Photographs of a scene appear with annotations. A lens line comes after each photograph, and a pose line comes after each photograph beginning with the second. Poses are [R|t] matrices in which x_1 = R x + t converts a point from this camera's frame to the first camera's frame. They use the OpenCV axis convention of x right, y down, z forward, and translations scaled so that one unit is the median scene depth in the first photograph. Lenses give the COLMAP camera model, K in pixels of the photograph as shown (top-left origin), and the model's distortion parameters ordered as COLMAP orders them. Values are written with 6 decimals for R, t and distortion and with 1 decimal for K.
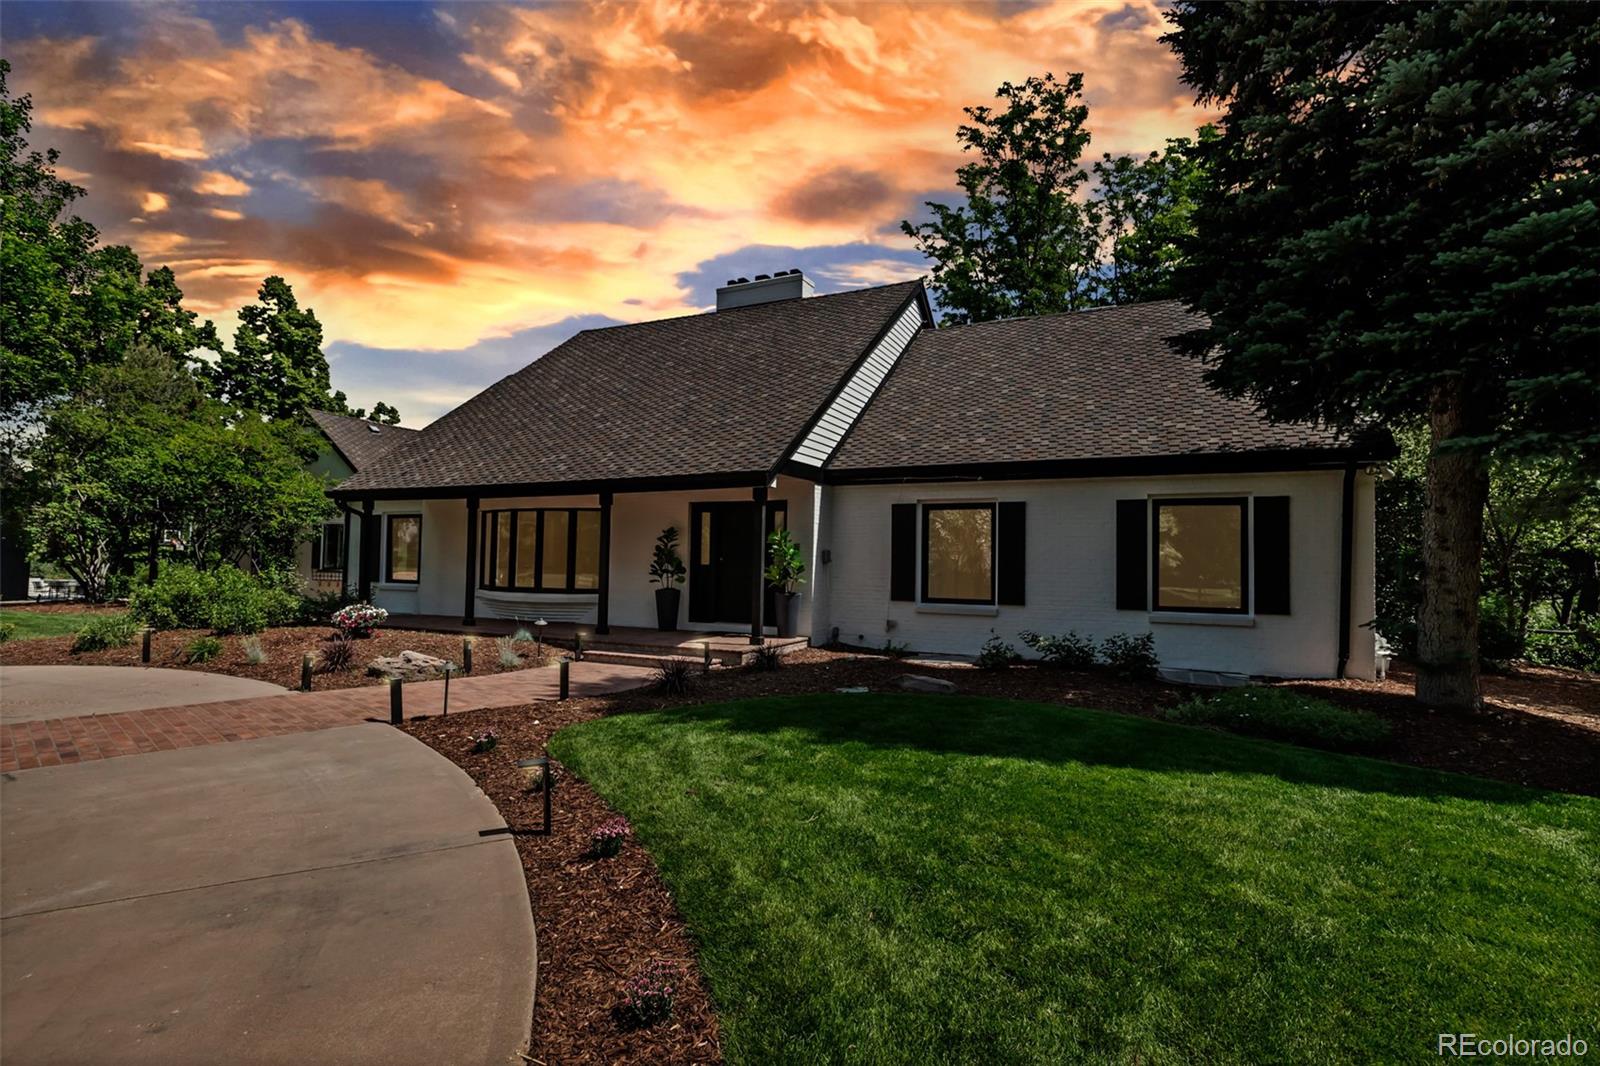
lens RADIAL K [[823.9, 0, 800.0], [0, 823.9, 533.0], [0, 0, 1]] dist [0.000436, 0.000007]
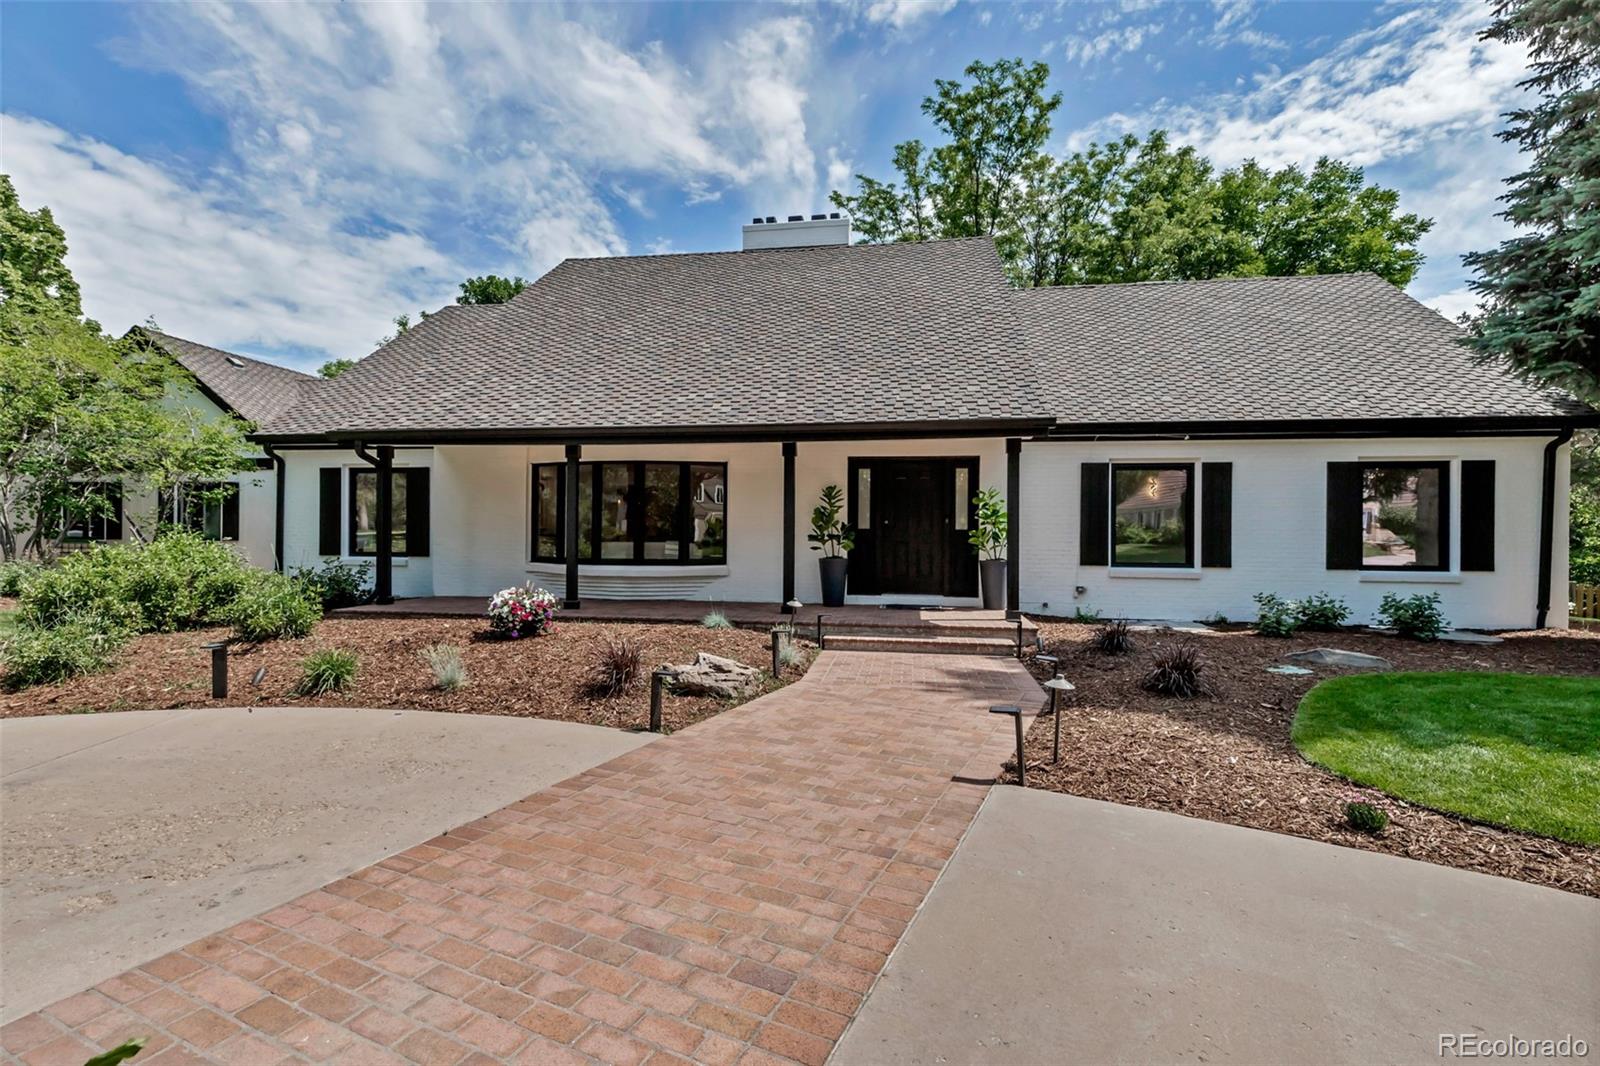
lens RADIAL K [[737.4, 0, 800.0], [0, 737.4, 533.0], [0, 0, 1]] dist [0.005627, 0.000097]
pose [[0.948880, -0.008782, 0.315515, -0.428091], [-0.004627, 0.999118, 0.041726, 0.010459], [-0.315603, -0.041053, 0.948003, 0.277584]]
